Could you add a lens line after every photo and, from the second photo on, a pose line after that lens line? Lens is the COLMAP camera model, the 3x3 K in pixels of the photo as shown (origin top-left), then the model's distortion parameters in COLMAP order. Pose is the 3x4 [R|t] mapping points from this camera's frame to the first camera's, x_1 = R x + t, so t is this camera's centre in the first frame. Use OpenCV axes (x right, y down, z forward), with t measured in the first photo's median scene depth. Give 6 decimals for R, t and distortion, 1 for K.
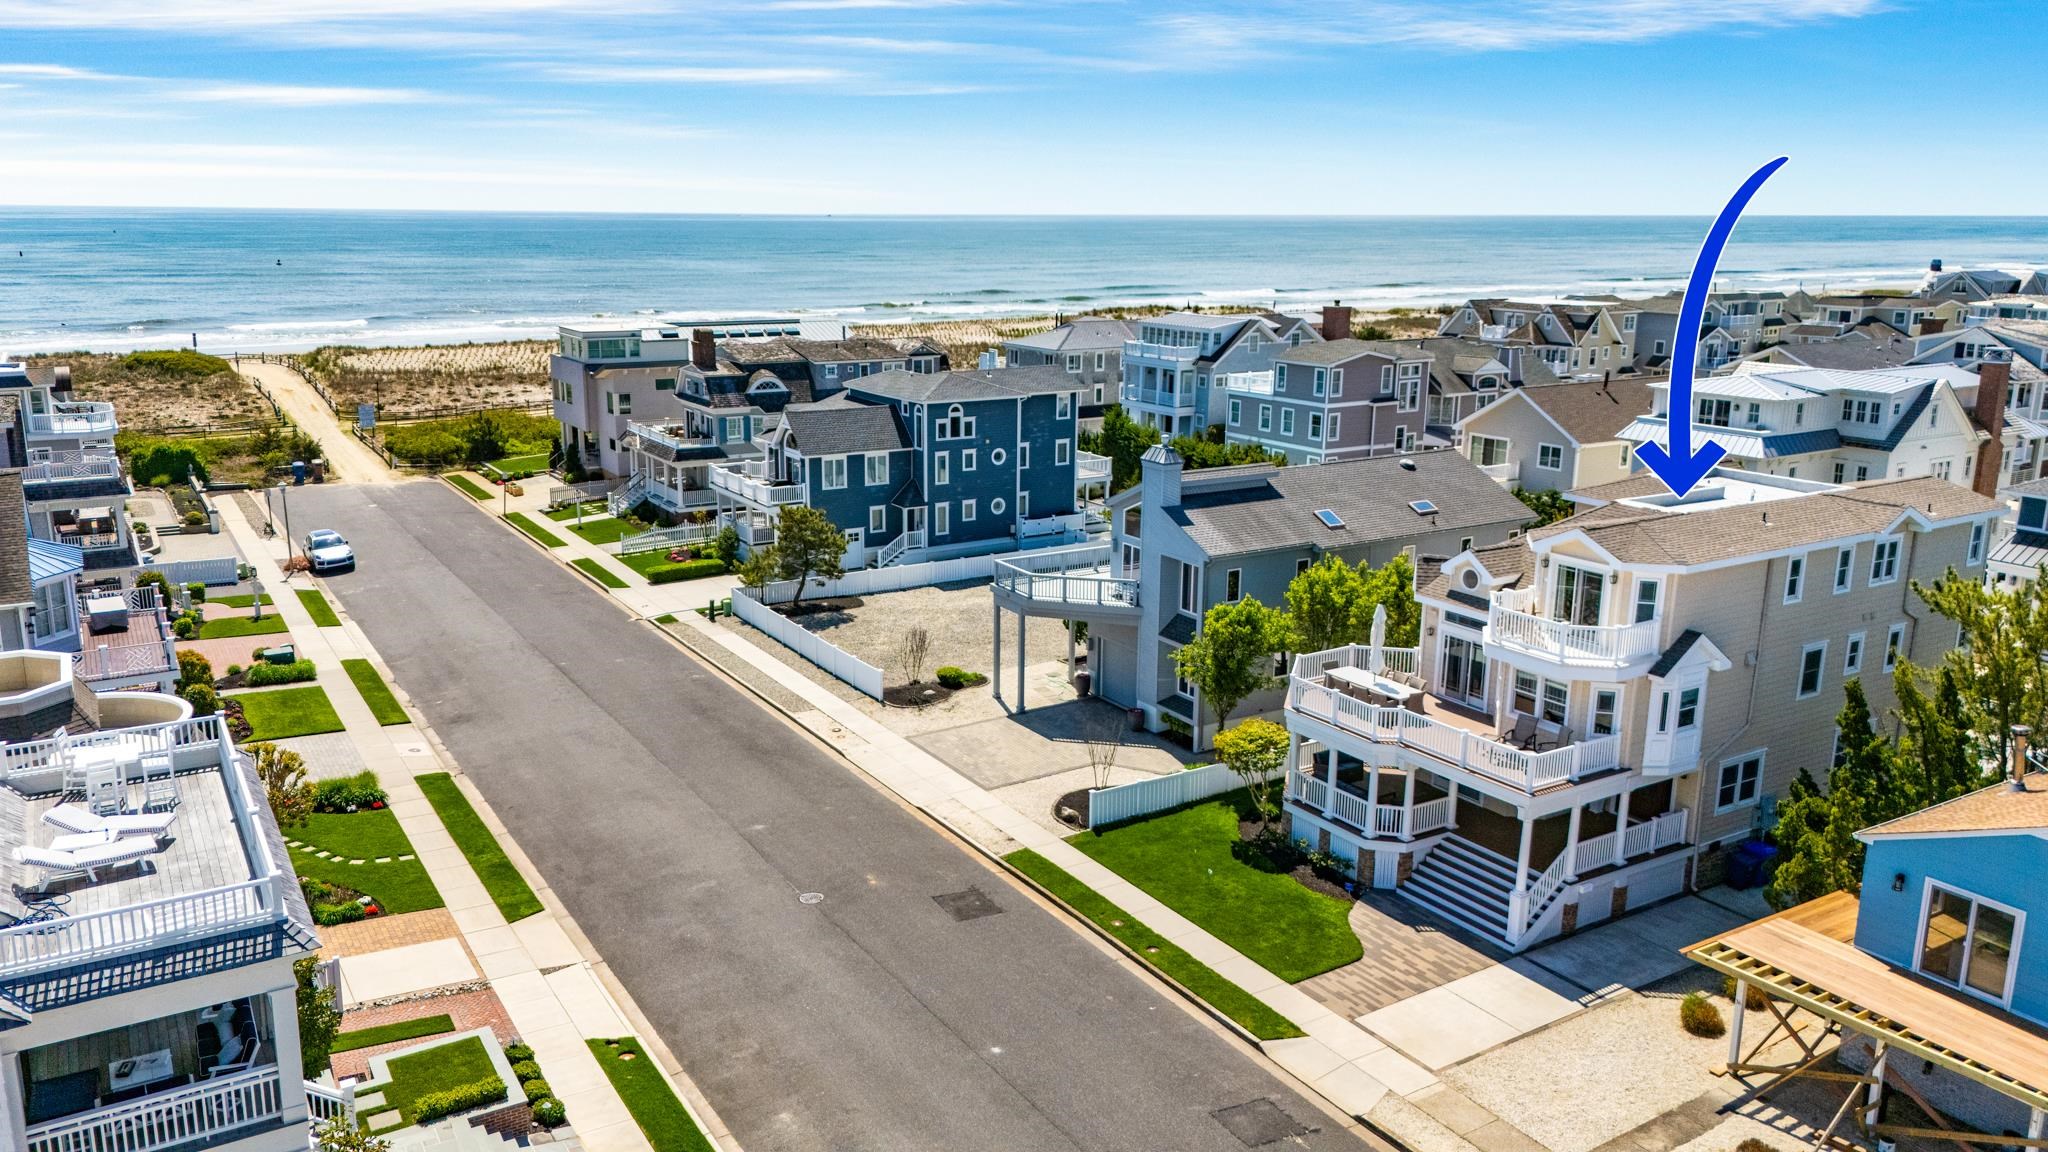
lens RADIAL K [[1518.4, 0, 999.4], [0, 1518.4, 568.7], [0, 0, 1]] dist [0.039898, -0.078139]
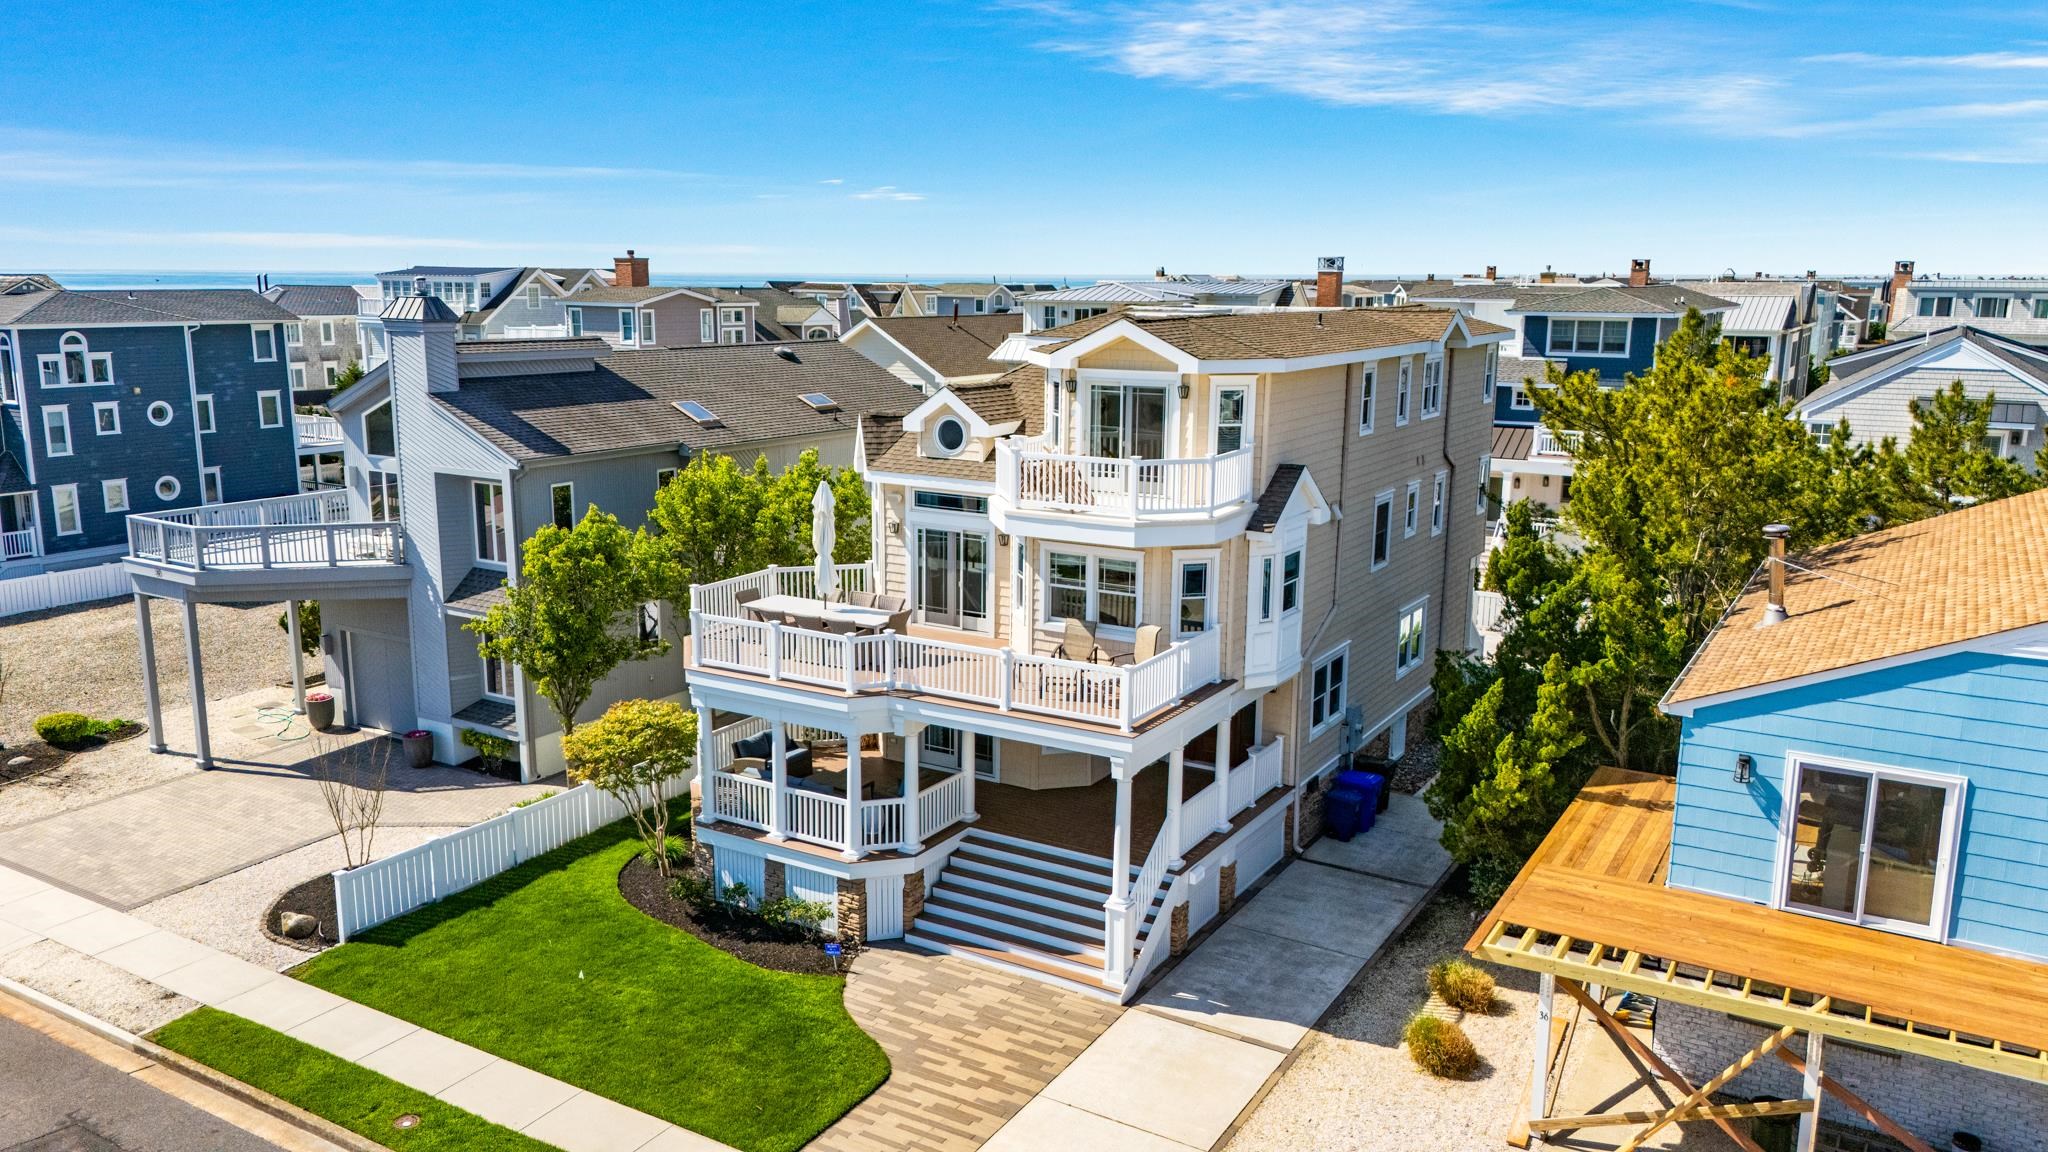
lens RADIAL K [[1485.7, 0, 1024.0], [0, 1485.7, 576.0], [0, 0, 1]] dist [0.085237, -0.071371]
pose [[0.883812, -0.089503, 0.459201, 0.041321], [0.103395, 0.994627, -0.005140, 0.073165], [-0.456273, 0.052022, 0.888318, 0.427633]]
